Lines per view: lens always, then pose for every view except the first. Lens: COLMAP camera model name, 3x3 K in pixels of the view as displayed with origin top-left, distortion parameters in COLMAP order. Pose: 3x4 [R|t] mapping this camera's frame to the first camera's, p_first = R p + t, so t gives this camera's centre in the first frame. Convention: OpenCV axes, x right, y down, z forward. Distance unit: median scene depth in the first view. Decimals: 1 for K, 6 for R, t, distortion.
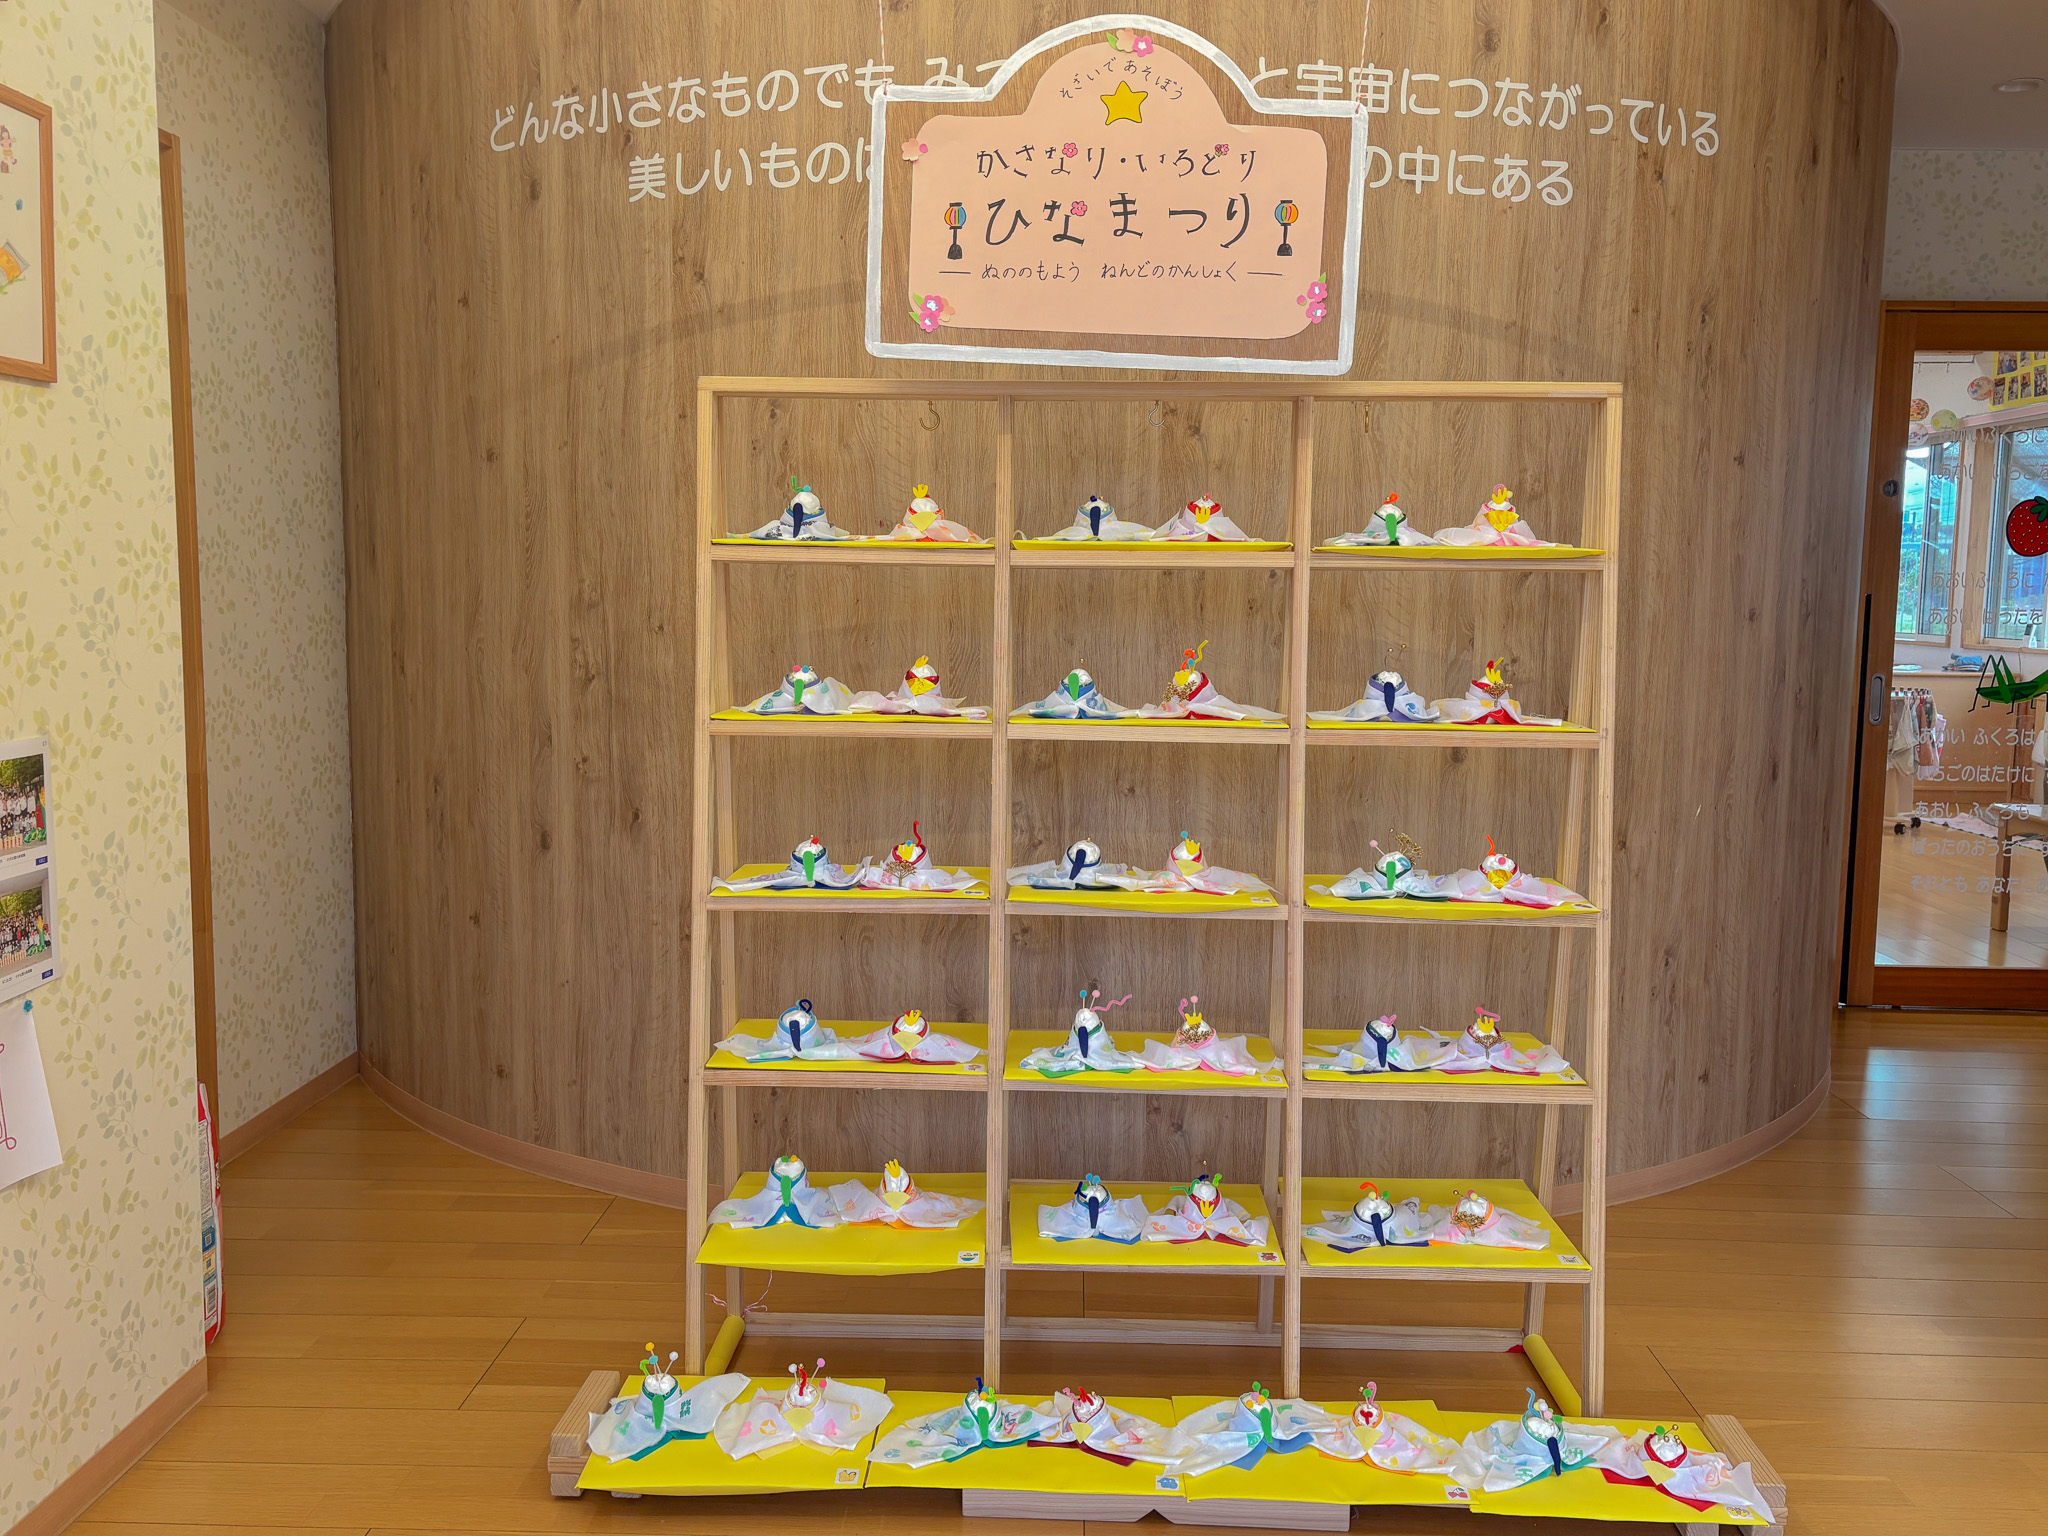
lens RADIAL K [[1672.3, 0, 1021.7], [0, 1672.3, 770.4], [0, 0, 1]] dist [0.016019, 0.000744]
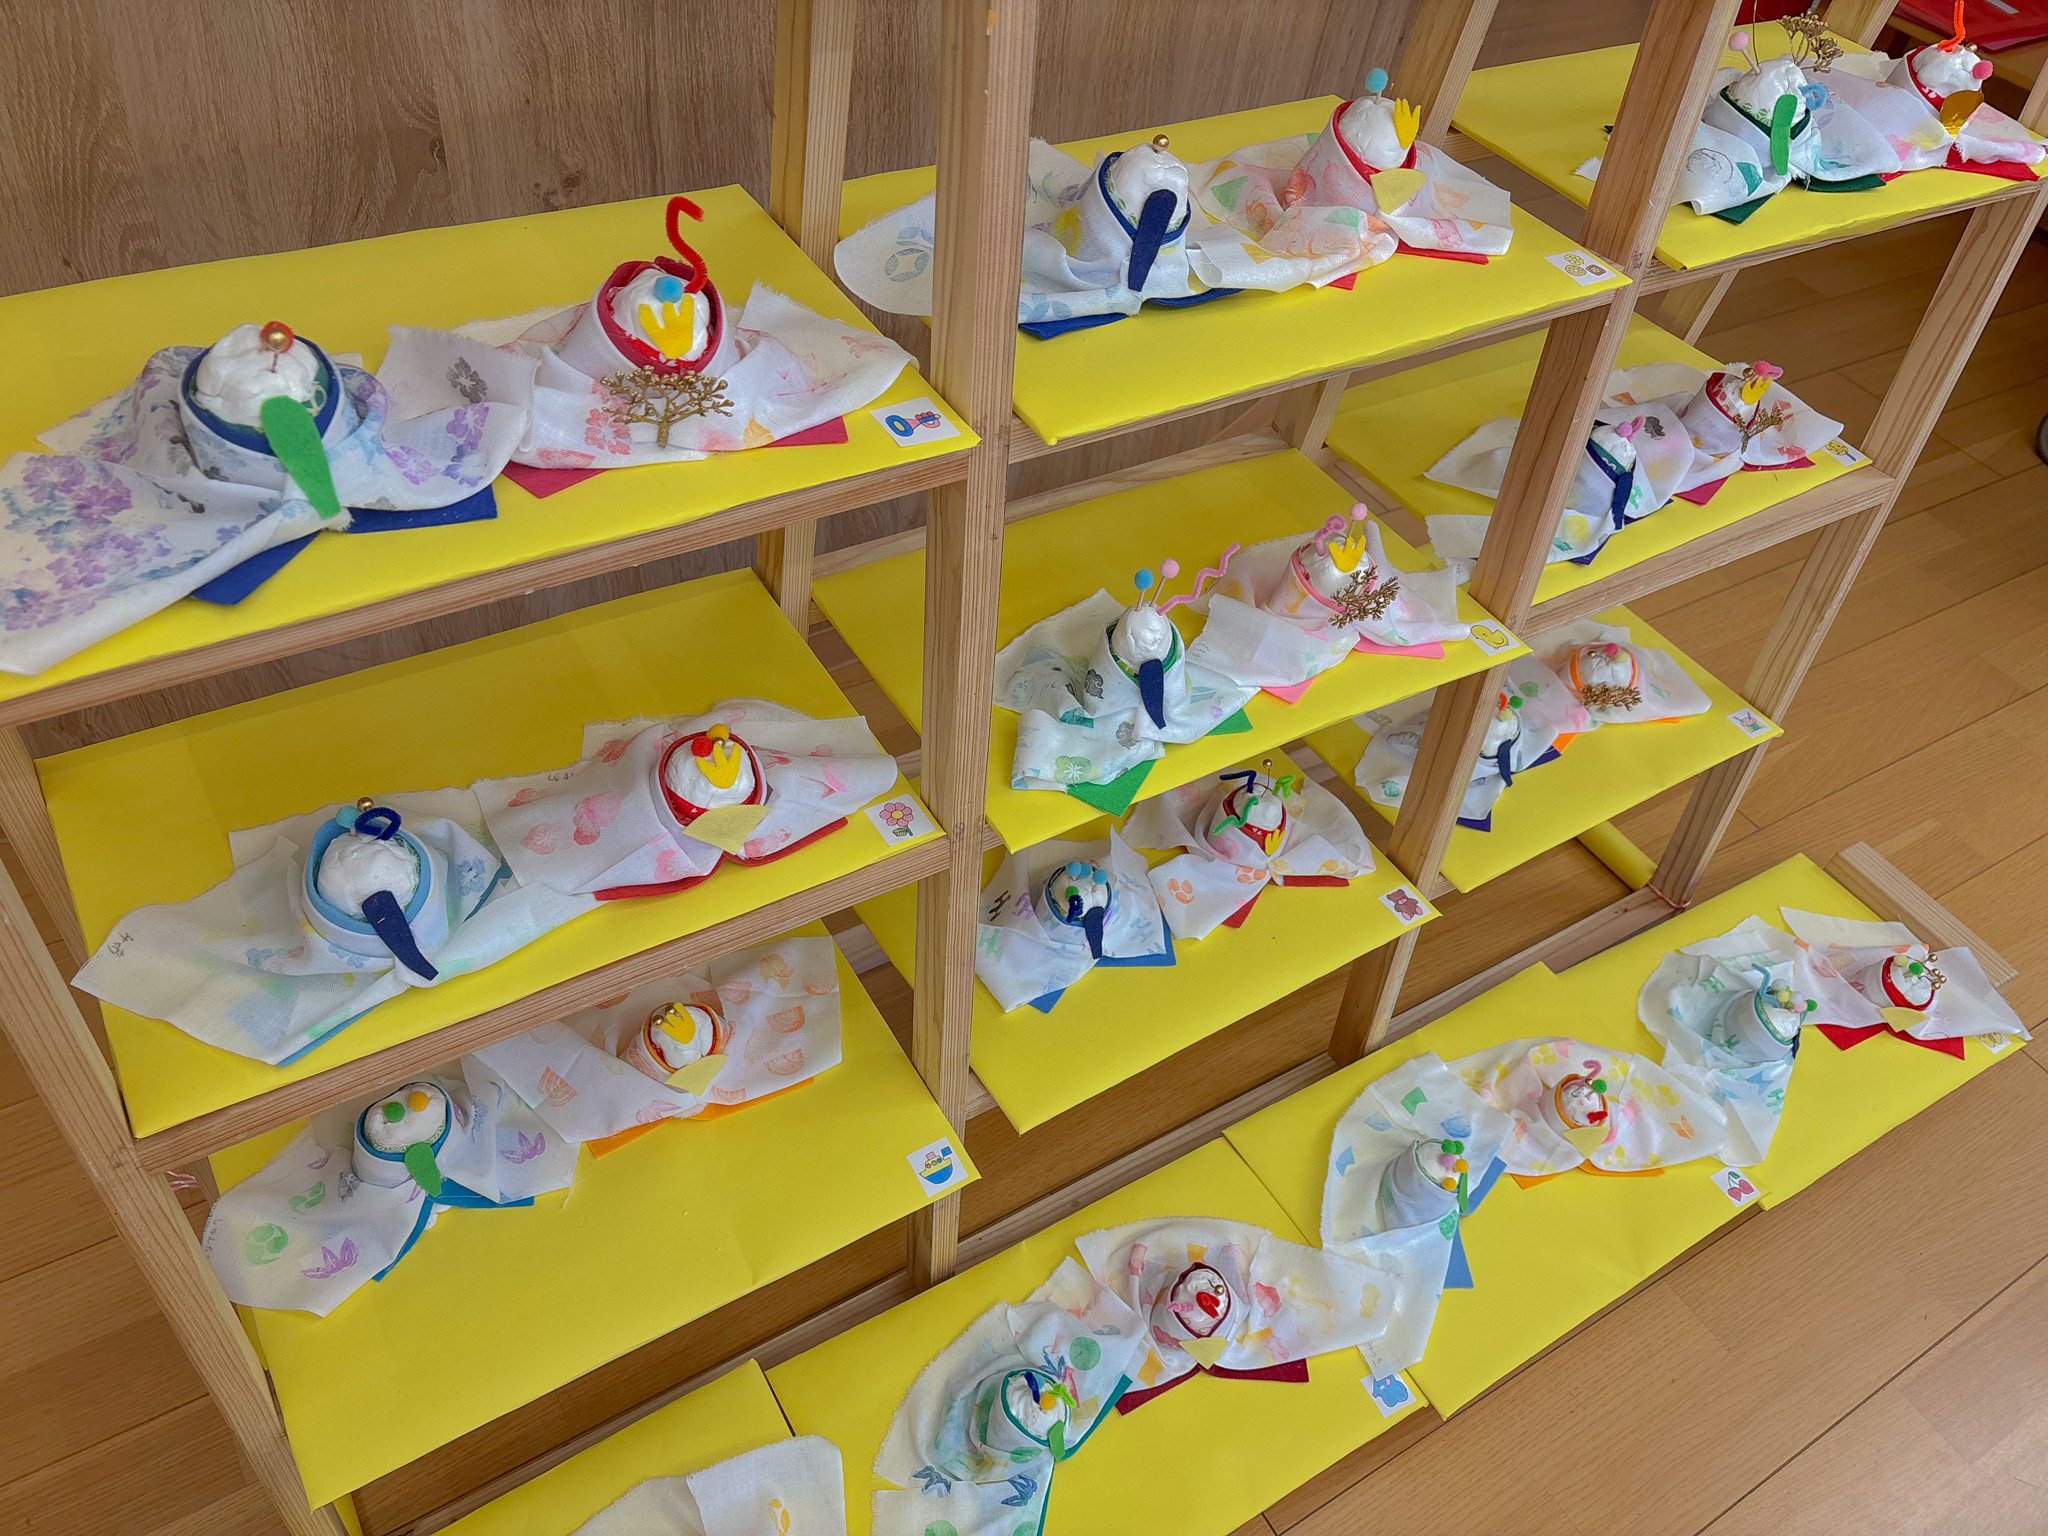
lens RADIAL K [[1546.7, 0, 1021.3], [0, 1546.7, 770.6], [0, 0, 1]] dist [0.006761, -0.002926]
pose [[0.831949, -0.341979, 0.436935, -0.154422], [-0.038985, 0.749505, 0.660850, -0.064206], [-0.553481, -0.566827, 0.610217, 0.772882]]
